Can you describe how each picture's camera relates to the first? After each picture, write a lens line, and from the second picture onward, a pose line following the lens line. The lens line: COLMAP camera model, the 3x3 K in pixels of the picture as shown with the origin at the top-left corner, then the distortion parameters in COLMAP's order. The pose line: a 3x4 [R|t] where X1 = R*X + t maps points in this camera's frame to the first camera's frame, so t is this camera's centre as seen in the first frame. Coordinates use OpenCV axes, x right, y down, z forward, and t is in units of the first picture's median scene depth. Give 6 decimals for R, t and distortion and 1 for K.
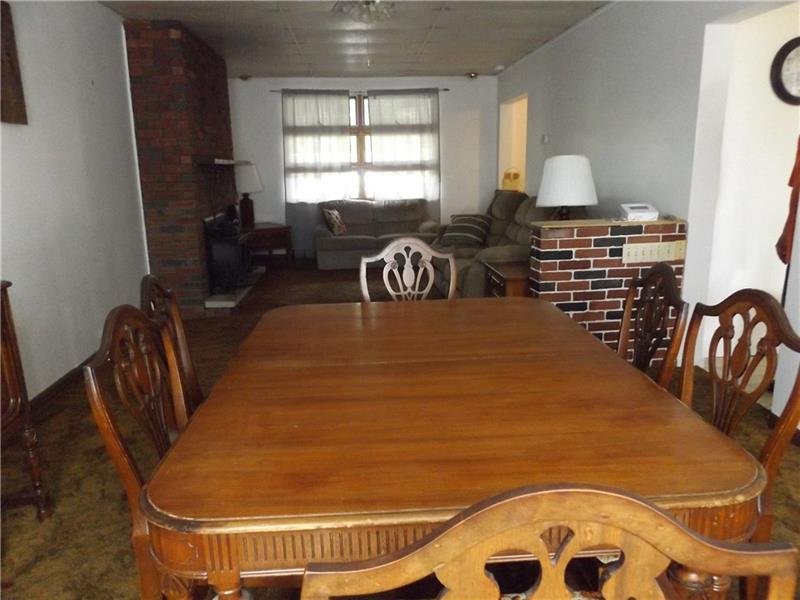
lens RADIAL K [[586.4, 0, 404.1], [0, 586.4, 300.7], [0, 0, 1]] dist [-0.026654, 0.005432]
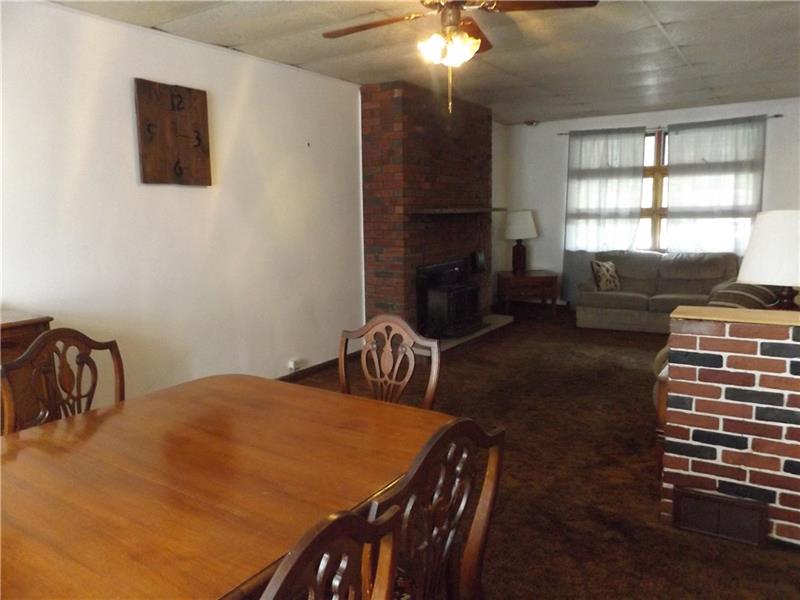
lens RADIAL K [[586.4, 0, 399.1], [0, 586.4, 299.4], [0, 0, 1]] dist [-0.026654, 0.005432]
pose [[0.787901, 0.095485, -0.608354, 0.278987], [-0.134095, 0.990802, -0.018158, -0.061953], [0.601024, 0.095884, 0.793458, 0.177423]]
